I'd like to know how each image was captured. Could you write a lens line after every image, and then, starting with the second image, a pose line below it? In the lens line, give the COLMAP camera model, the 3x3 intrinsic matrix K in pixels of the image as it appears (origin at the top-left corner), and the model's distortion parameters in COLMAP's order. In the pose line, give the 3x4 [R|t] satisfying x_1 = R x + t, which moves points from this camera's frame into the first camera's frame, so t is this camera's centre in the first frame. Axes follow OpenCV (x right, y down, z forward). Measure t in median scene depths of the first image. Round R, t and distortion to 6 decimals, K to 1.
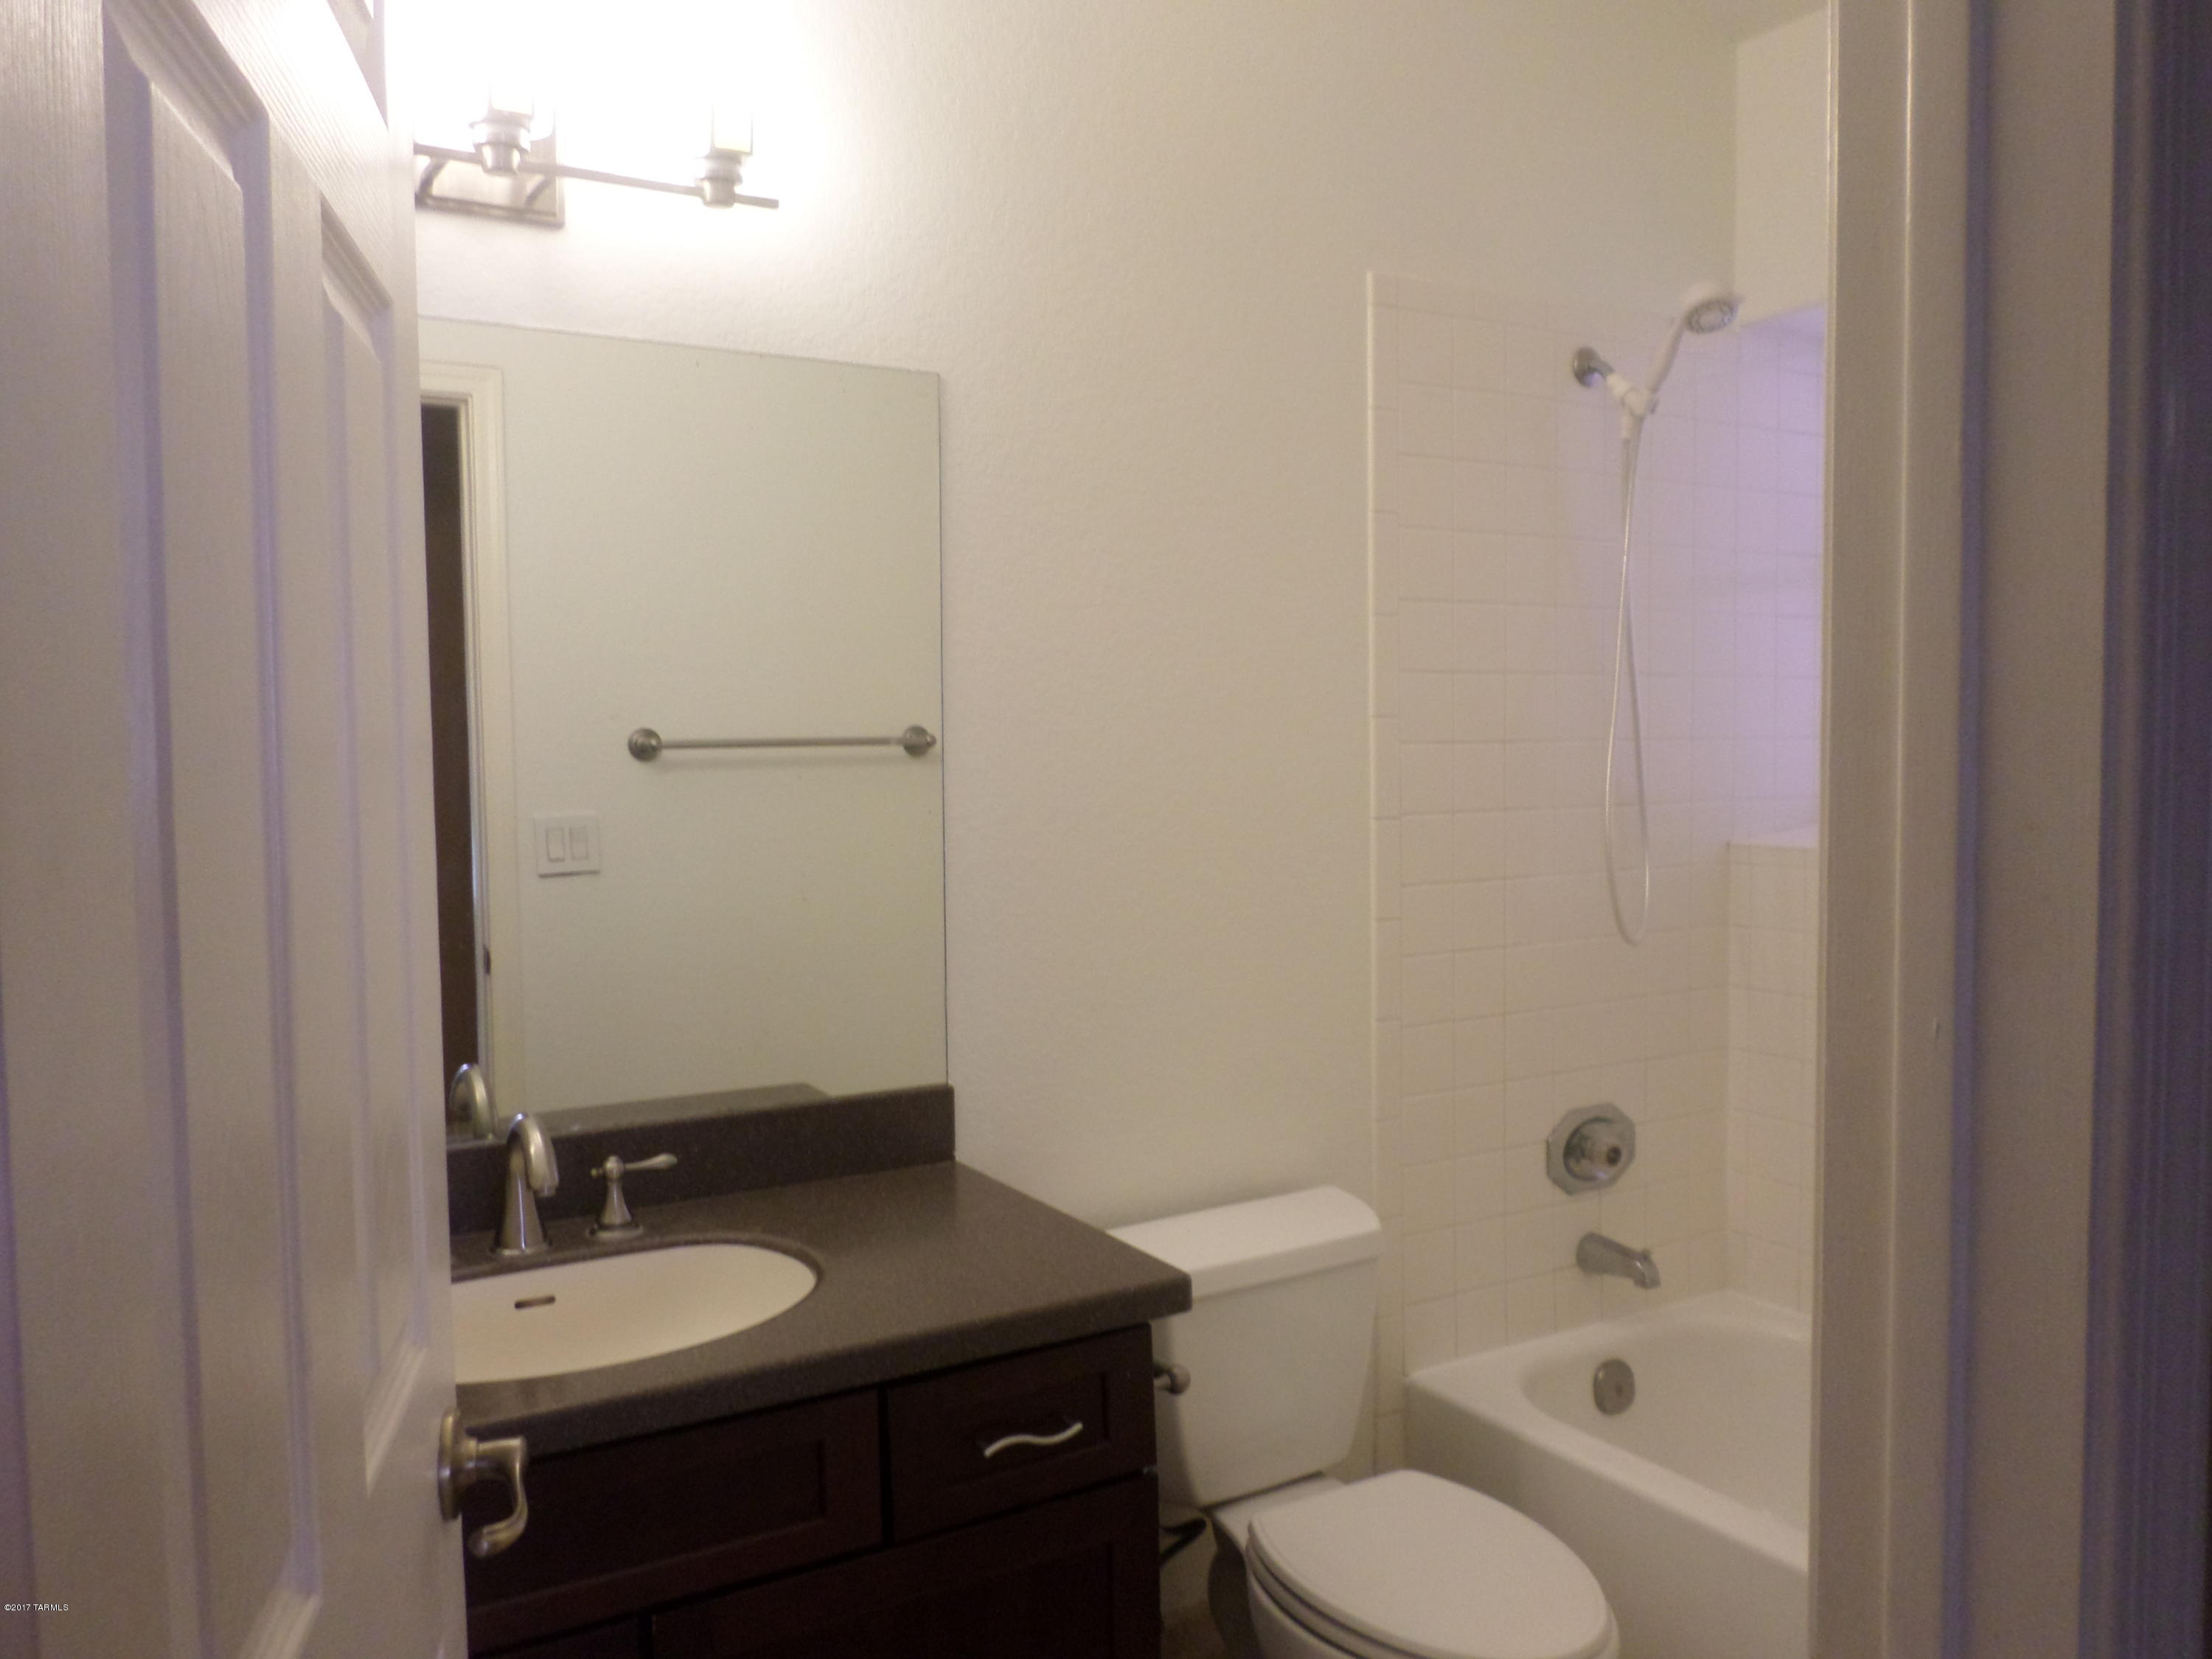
lens RADIAL K [[1681.6, 0, 1102.0], [0, 1681.6, 829.6], [0, 0, 1]] dist [-0.014407, -0.011303]
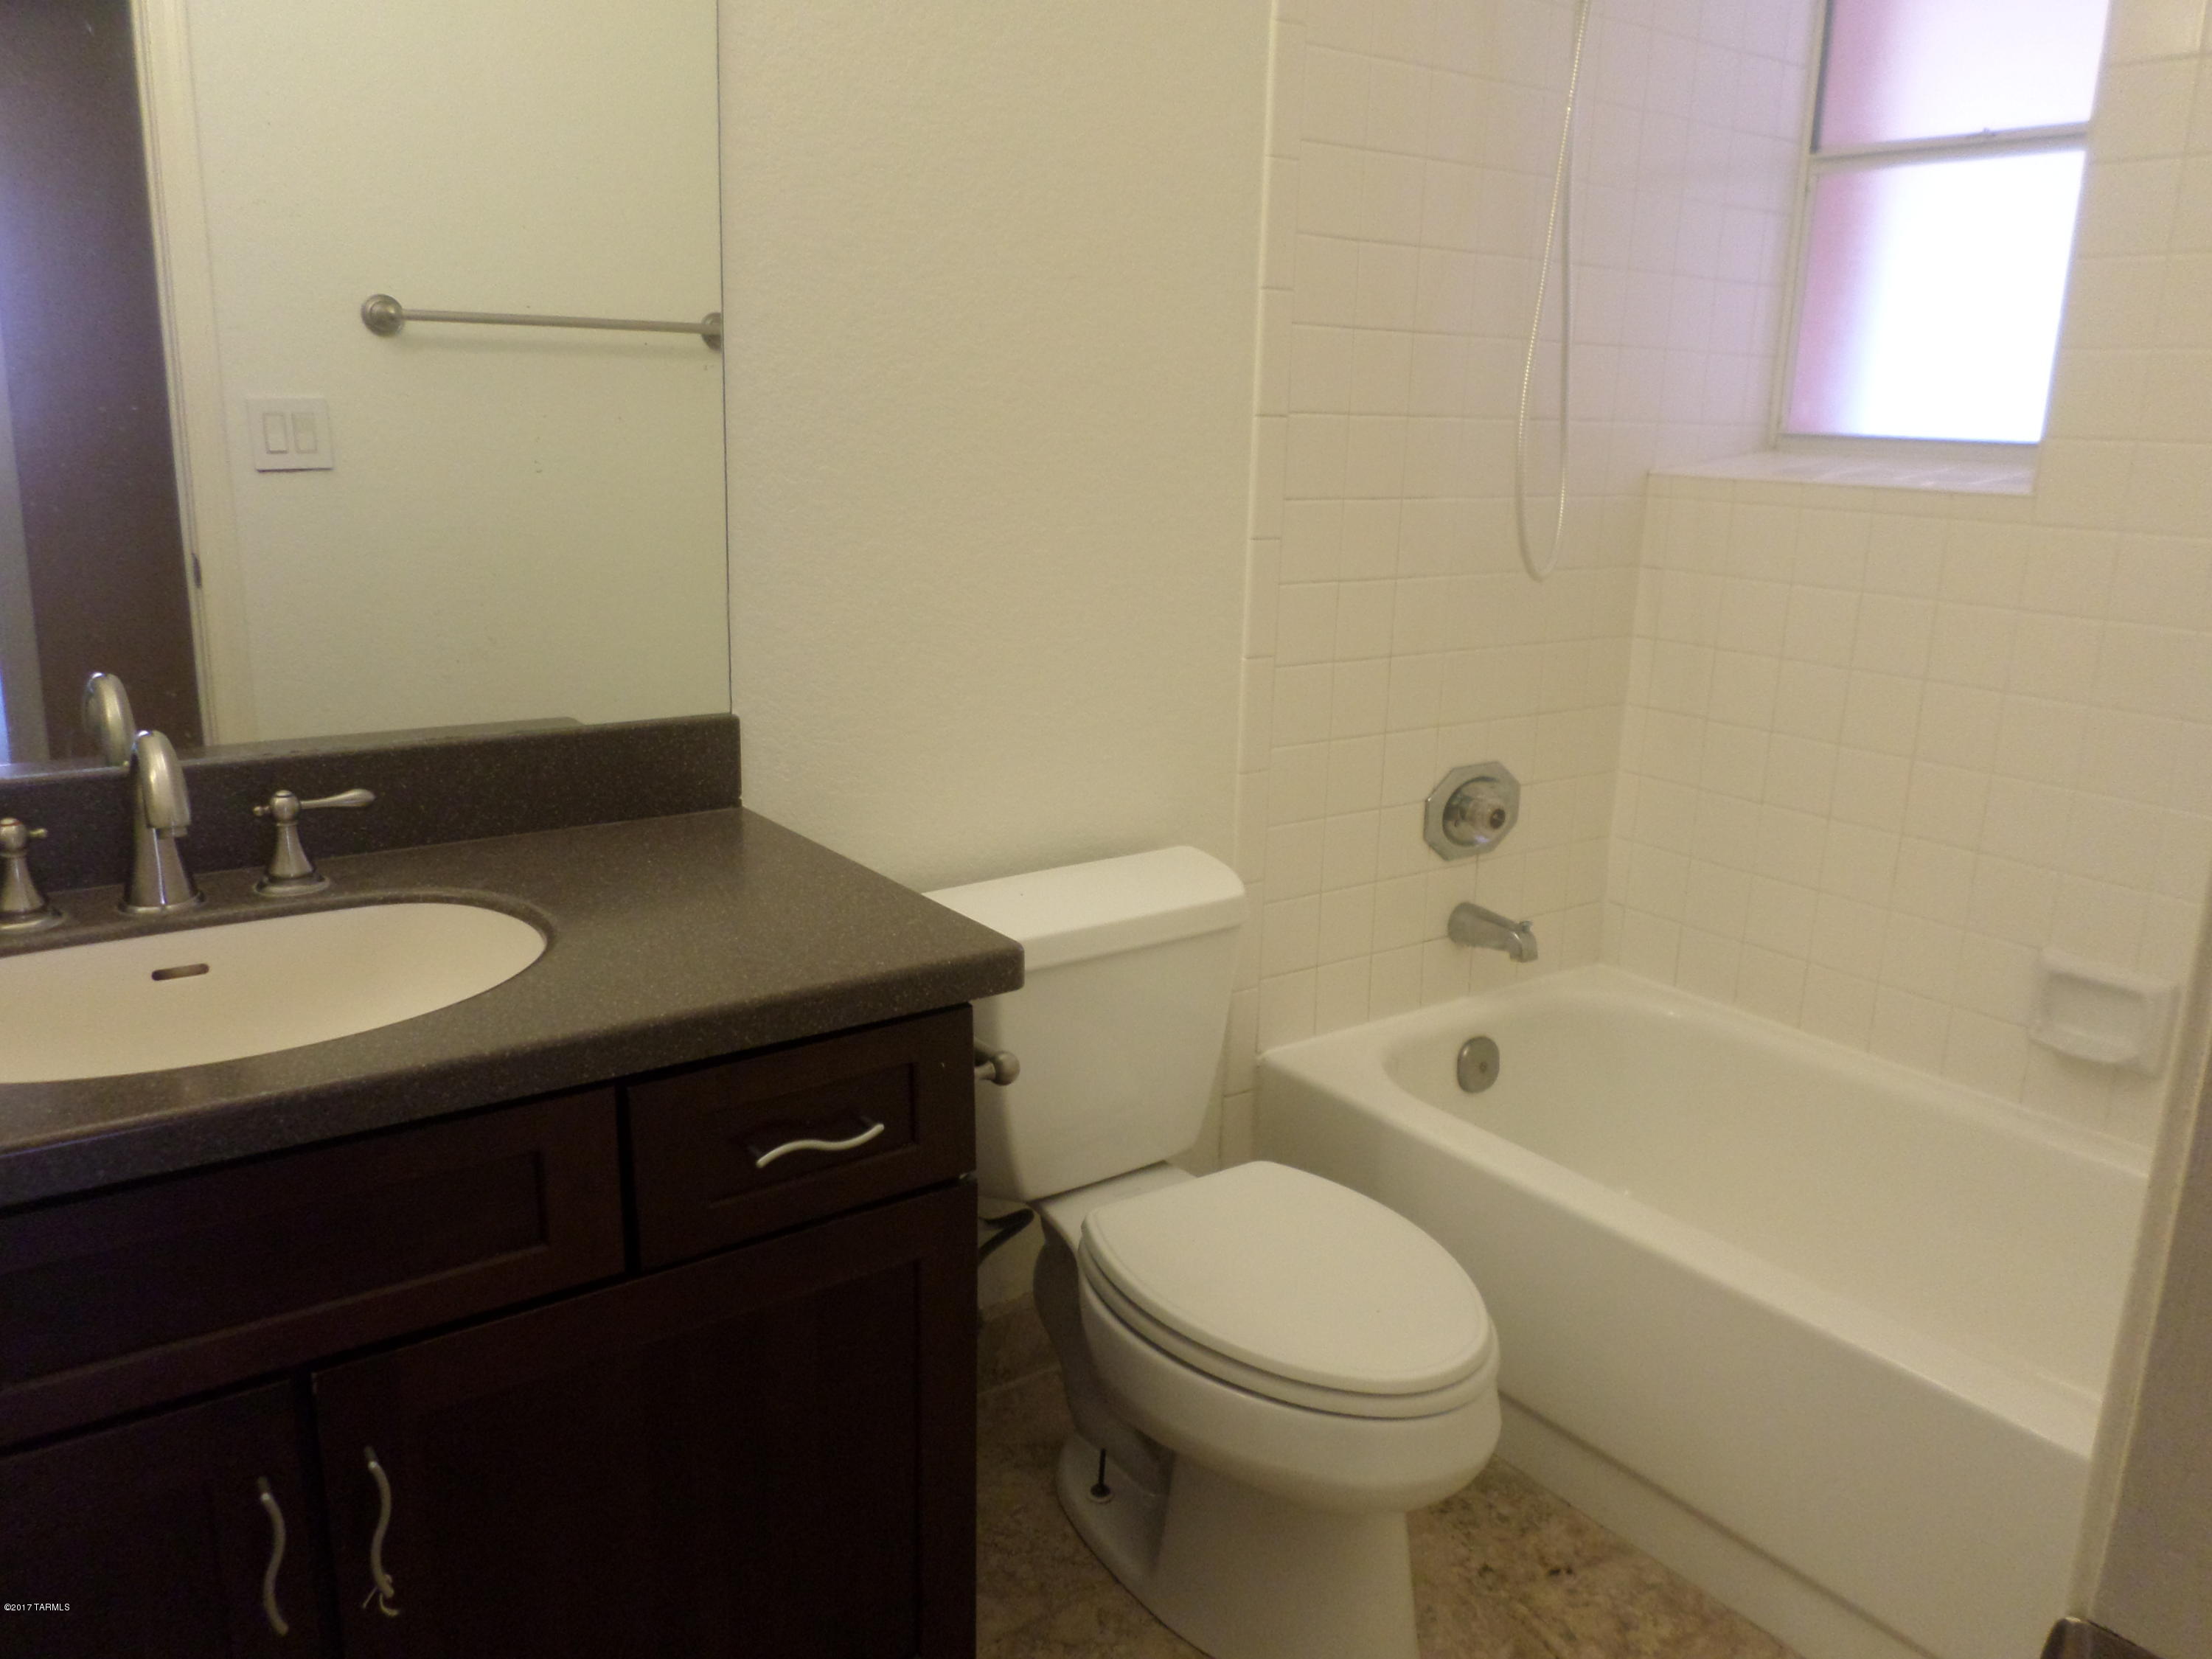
lens RADIAL K [[1681.6, 0, 1102.0], [0, 1681.6, 829.6], [0, 0, 1]] dist [-0.014407, -0.011303]
pose [[0.995236, 0.016141, 0.096147, 0.009940], [-0.034536, 0.980618, 0.192863, 0.043863], [-0.091171, -0.195265, 0.976504, 0.180317]]
